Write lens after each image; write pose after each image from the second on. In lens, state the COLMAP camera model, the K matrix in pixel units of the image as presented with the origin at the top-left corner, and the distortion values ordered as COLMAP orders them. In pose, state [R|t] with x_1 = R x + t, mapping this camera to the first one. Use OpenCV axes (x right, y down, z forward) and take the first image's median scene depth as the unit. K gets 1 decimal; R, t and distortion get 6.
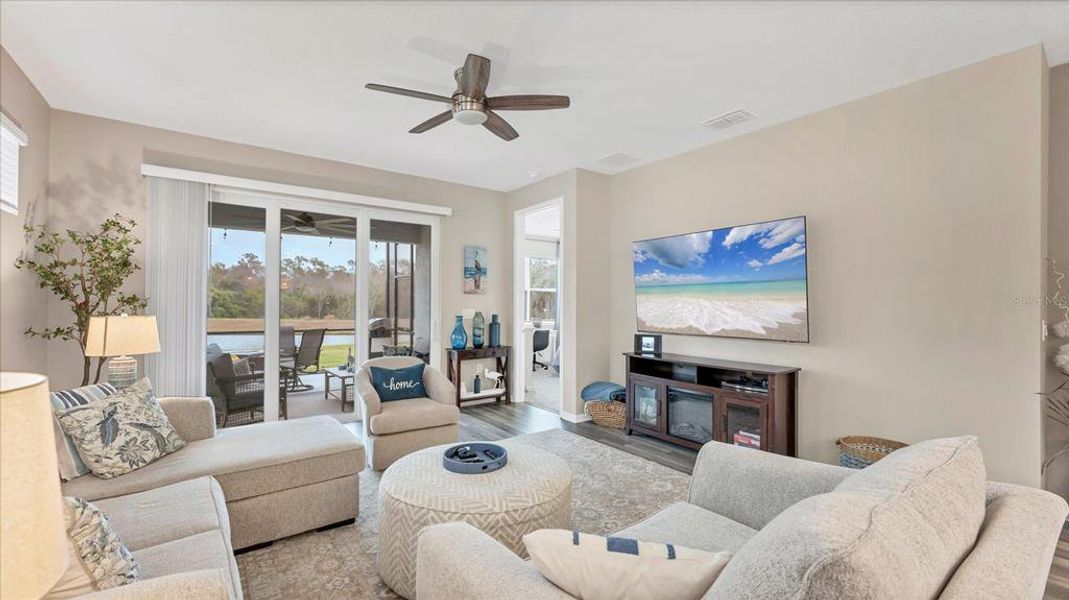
lens RADIAL K [[429.8, 0, 536.9], [0, 429.8, 285.8], [0, 0, 1]] dist [-0.001060, -0.000024]
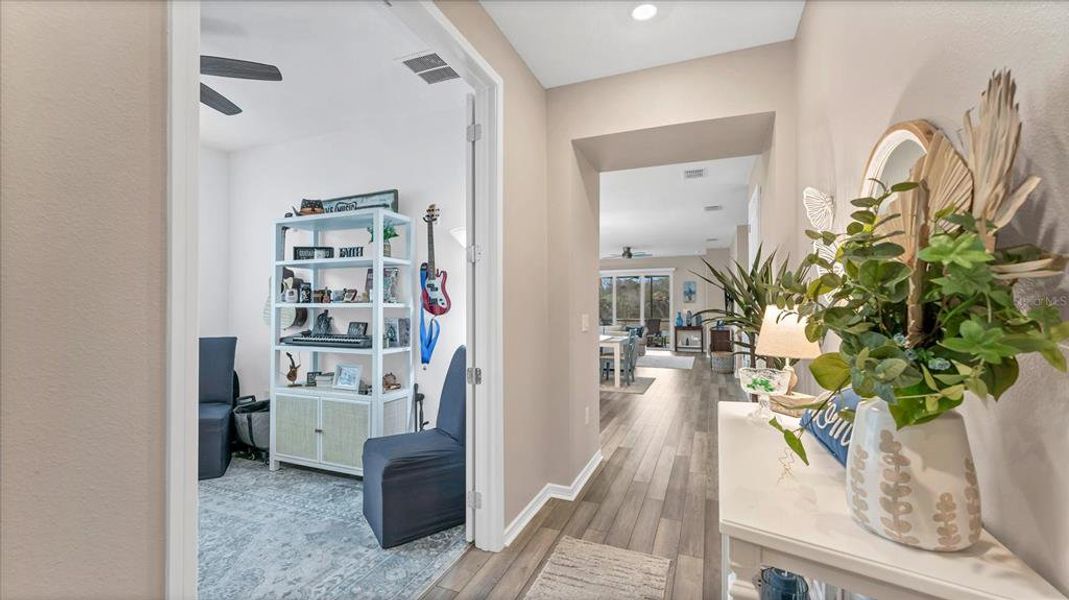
lens RADIAL K [[436.4, 0, 532.0], [0, 436.4, 302.1], [0, 0, 1]] dist [-0.000882, 0.000202]
pose [[0.500231, -0.016124, -0.865742, 1.946025], [0.040735, 0.999158, 0.004929, -0.040765], [0.864933, -0.037732, 0.500467, -1.173814]]
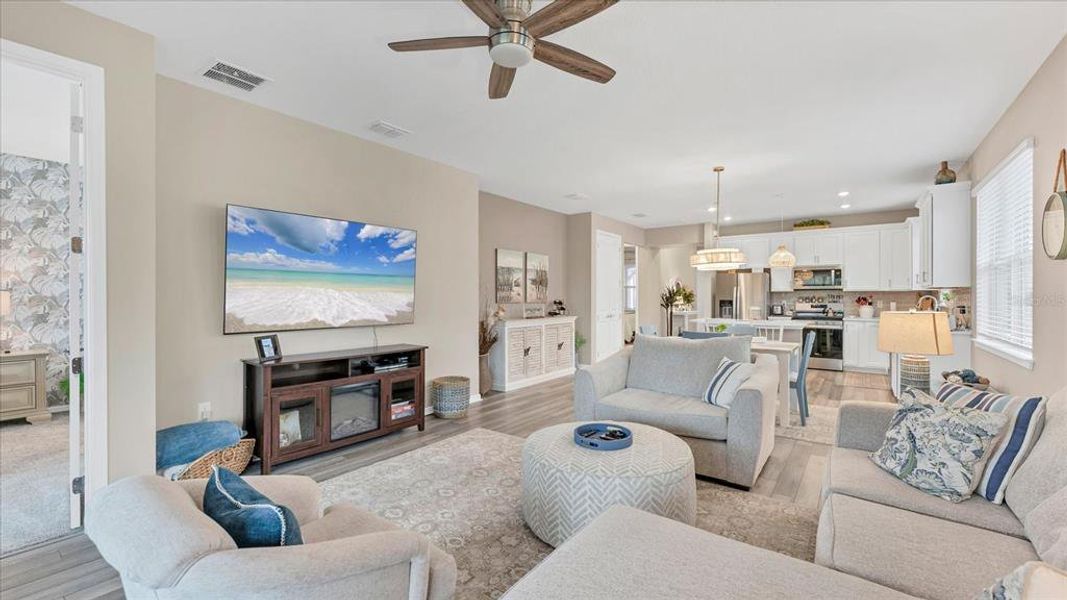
lens RADIAL K [[440.7, 0, 529.0], [0, 440.7, 299.7], [0, 0, 1]] dist [0.002541, 0.000108]
pose [[-0.271522, -0.011236, 0.962367, -0.645280], [-0.044803, 0.998995, -0.000977, 0.034604], [-0.961389, -0.043383, -0.271752, 0.832559]]
